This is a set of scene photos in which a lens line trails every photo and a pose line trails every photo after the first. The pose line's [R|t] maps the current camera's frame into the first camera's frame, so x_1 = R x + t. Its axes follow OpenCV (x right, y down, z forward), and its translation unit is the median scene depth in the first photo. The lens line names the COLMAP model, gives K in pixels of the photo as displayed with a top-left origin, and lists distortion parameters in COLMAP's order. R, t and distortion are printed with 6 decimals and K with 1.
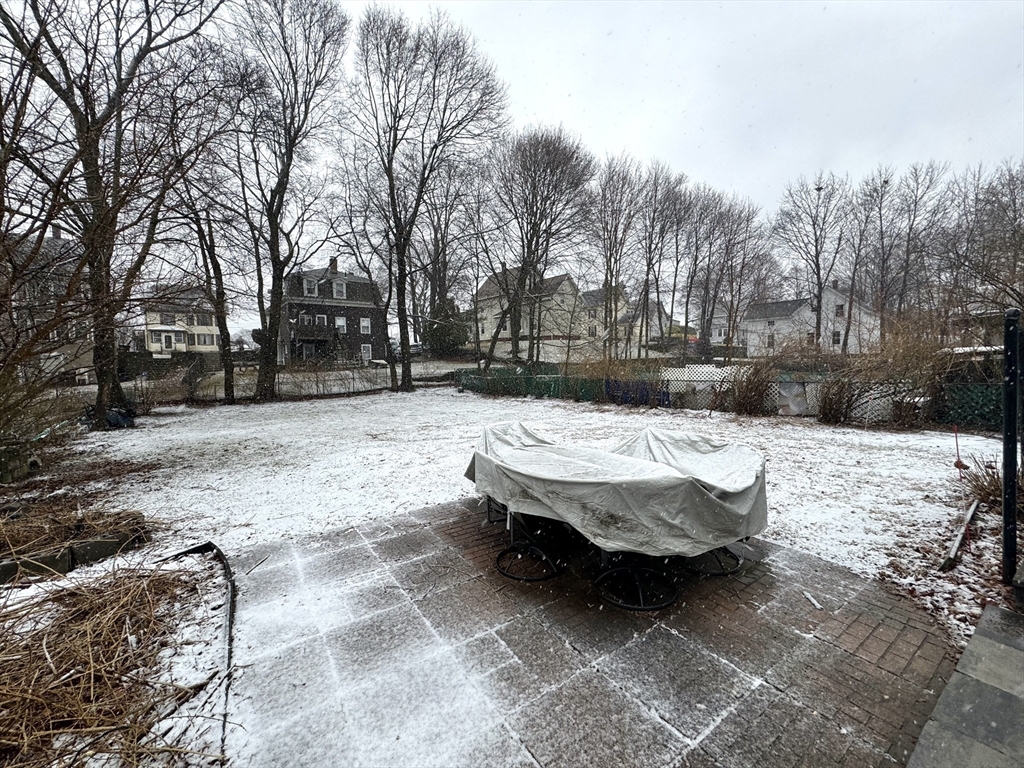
lens RADIAL K [[407.0, 0, 511.1], [0, 407.0, 382.9], [0, 0, 1]] dist [-0.002625, 0.000372]
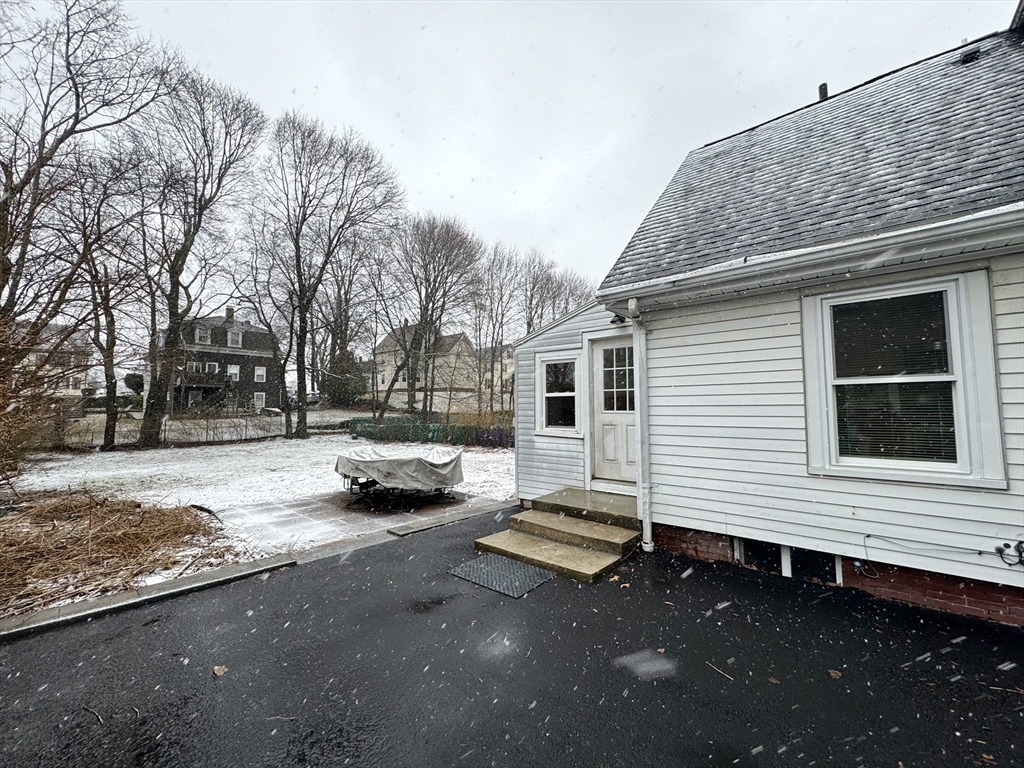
lens RADIAL K [[407.0, 0, 511.1], [0, 407.0, 382.9], [0, 0, 1]] dist [-0.002625, 0.000372]
pose [[0.974767, 0.025712, 0.221738, 0.034937], [0.001258, 0.992696, -0.120637, 0.005308], [-0.223220, 0.117871, 0.967615, -0.149152]]
